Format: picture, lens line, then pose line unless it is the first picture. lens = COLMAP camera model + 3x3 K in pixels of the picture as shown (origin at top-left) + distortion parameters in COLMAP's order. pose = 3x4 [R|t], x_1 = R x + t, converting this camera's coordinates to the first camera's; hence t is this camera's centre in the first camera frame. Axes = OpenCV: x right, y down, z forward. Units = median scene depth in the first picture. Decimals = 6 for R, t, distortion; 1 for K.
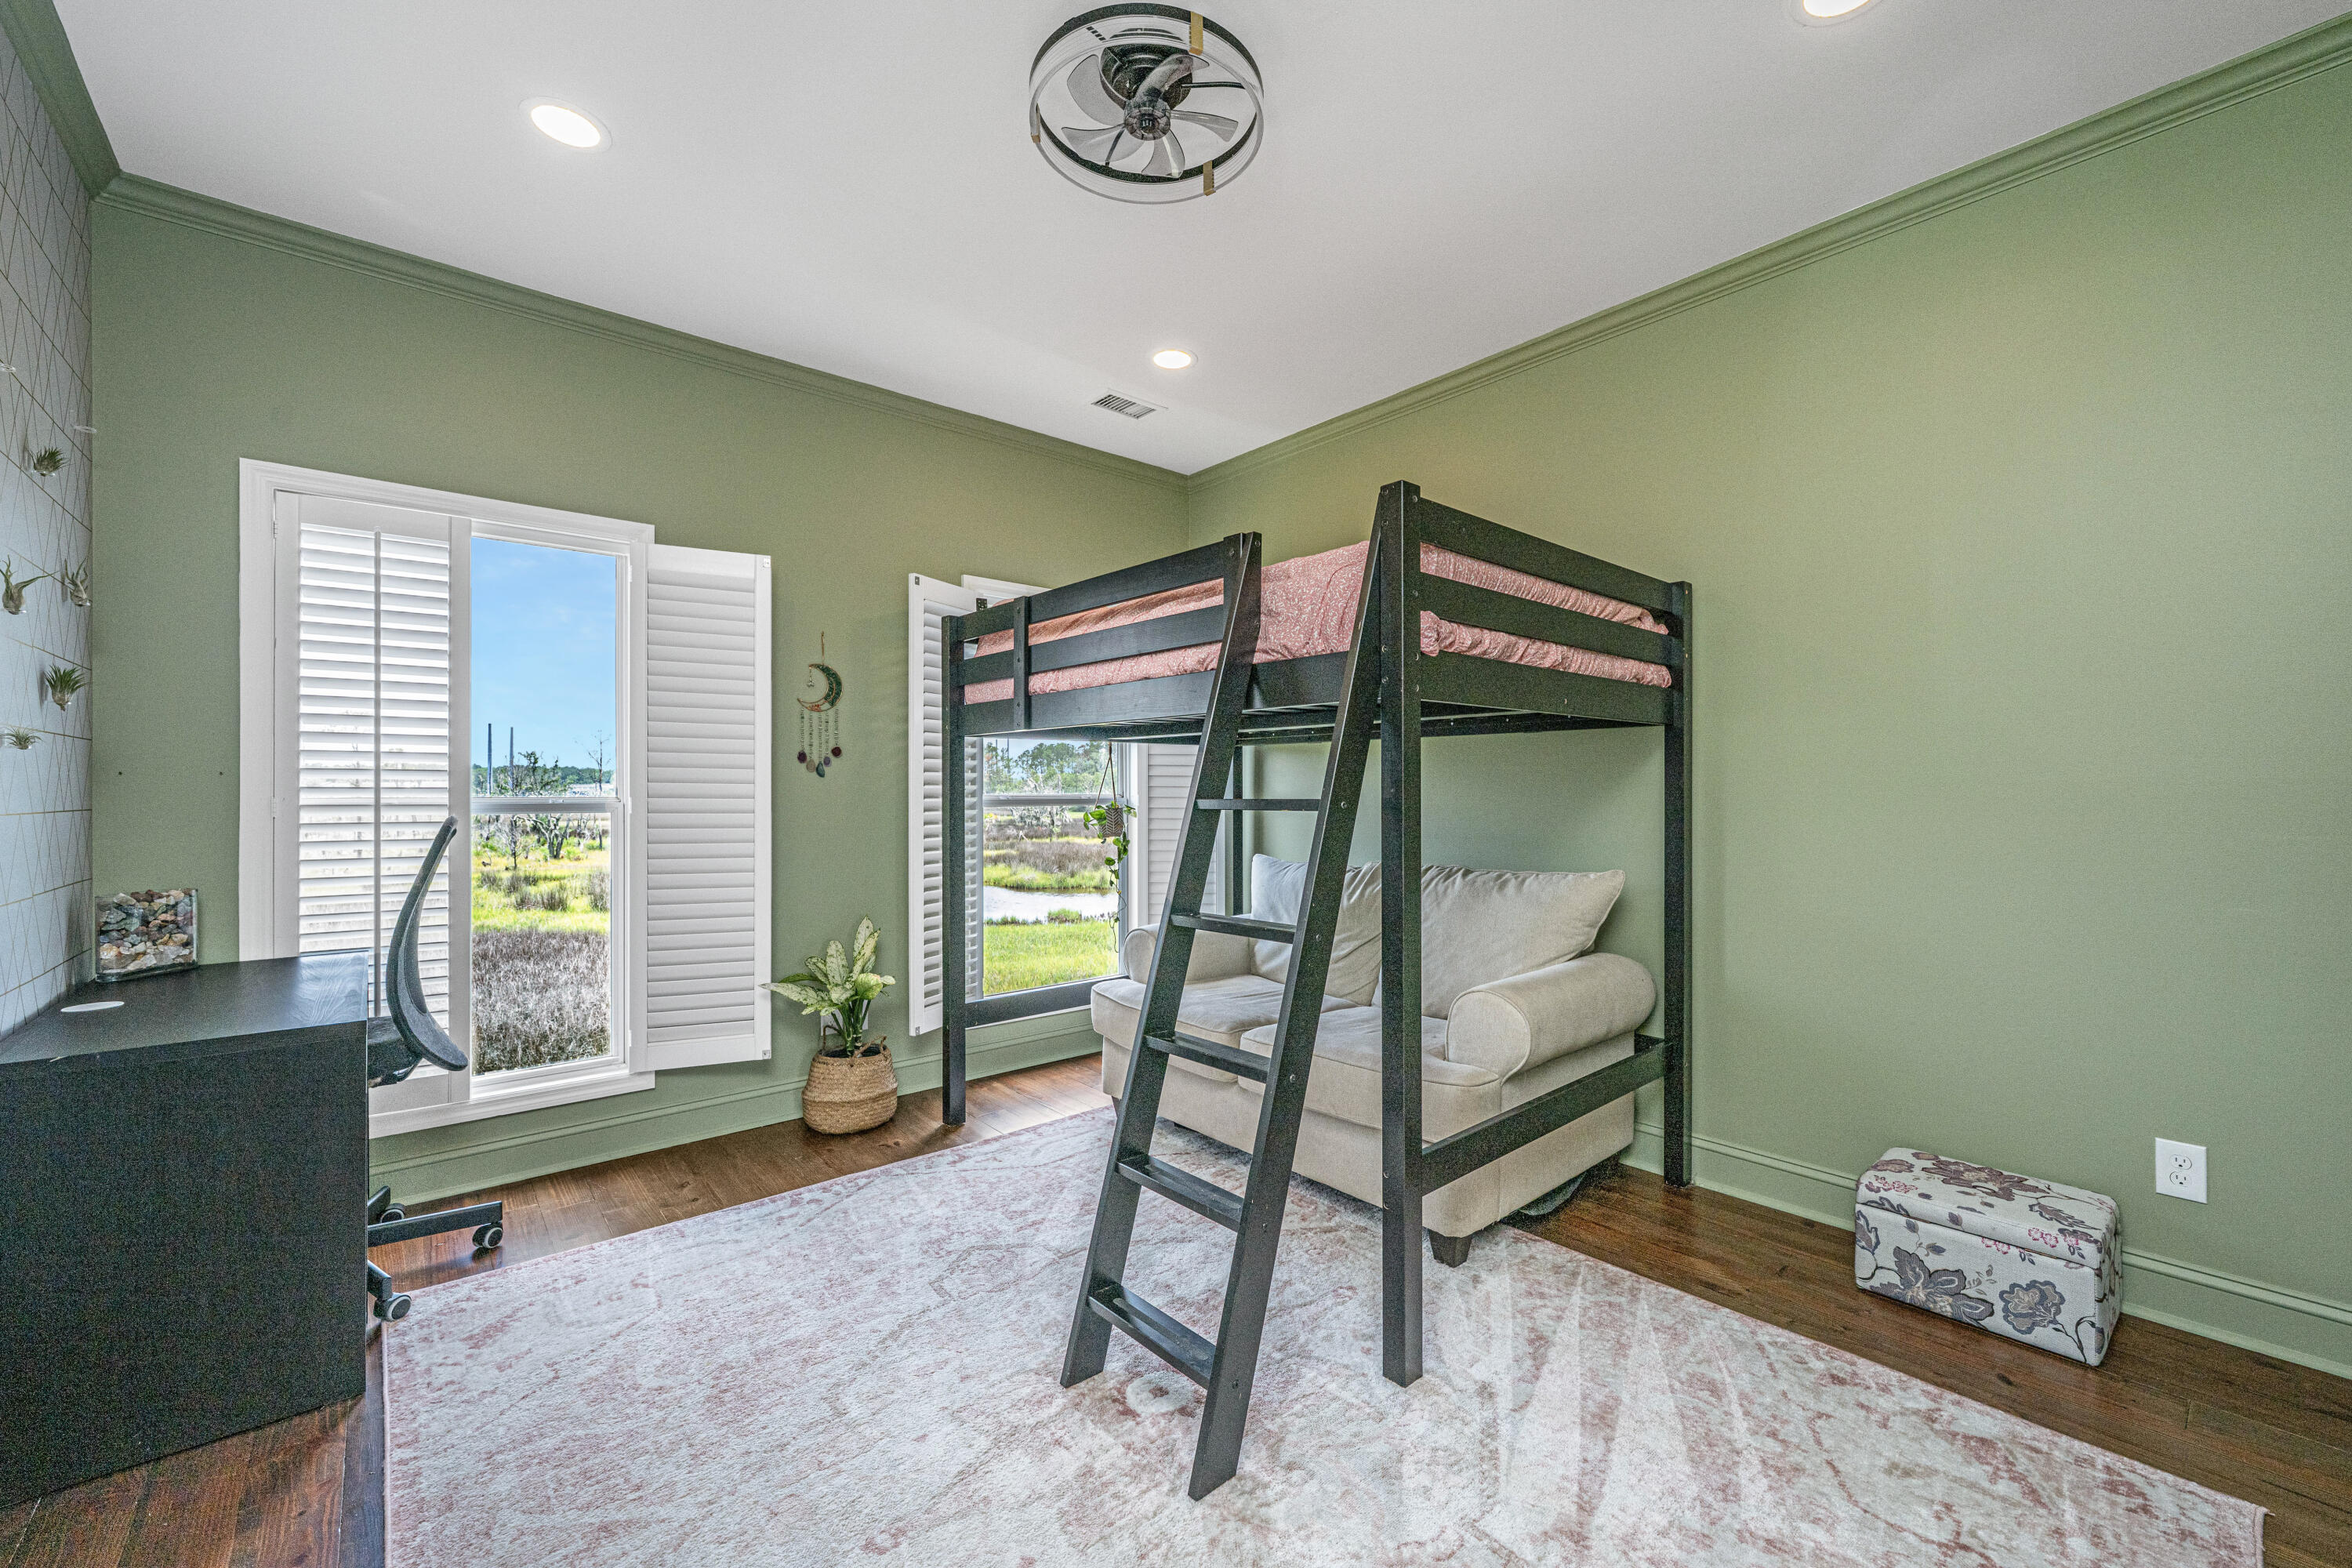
lens RADIAL K [[952.9, 0, 1186.0], [0, 952.9, 793.1], [0, 0, 1]] dist [0.000163, 0.001173]
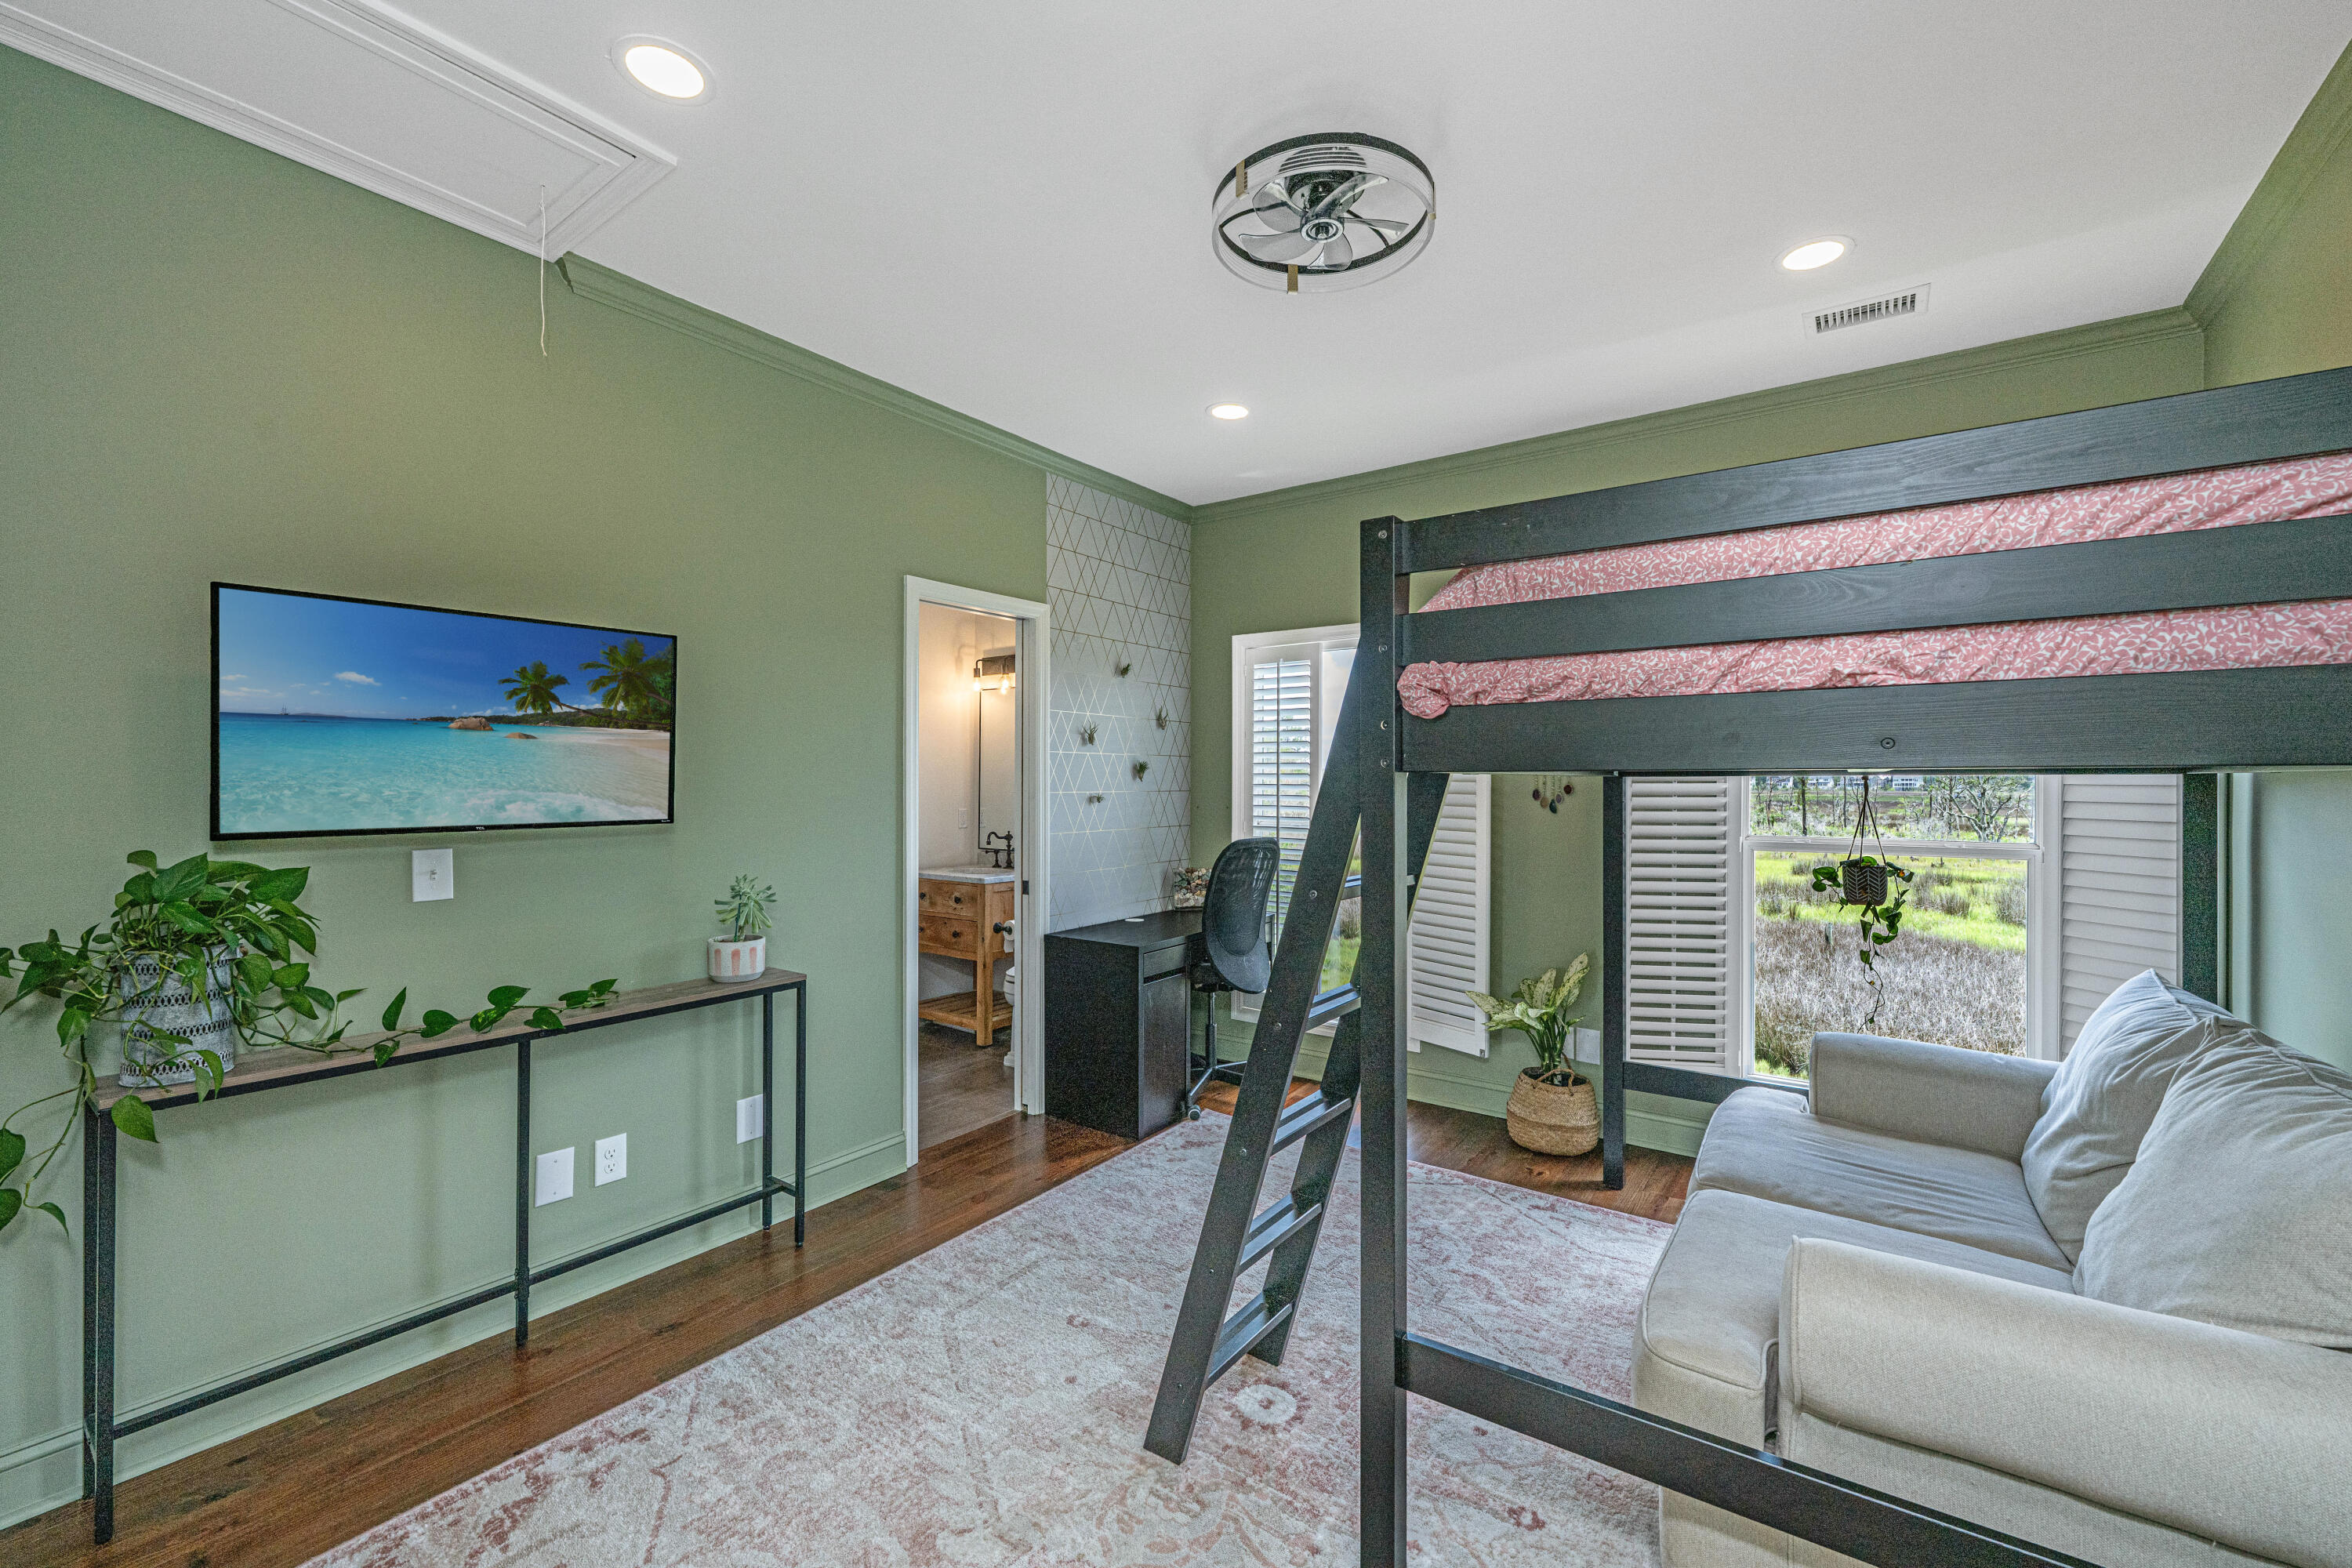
lens RADIAL K [[952.9, 0, 1185.9], [0, 952.9, 782.2], [0, 0, 1]] dist [0.000163, 0.001173]
pose [[0.233137, -0.000193, -0.972444, 0.601471], [-0.002466, 0.999997, -0.000790, -0.053390], [0.972441, 0.002582, 0.233136, 0.379788]]
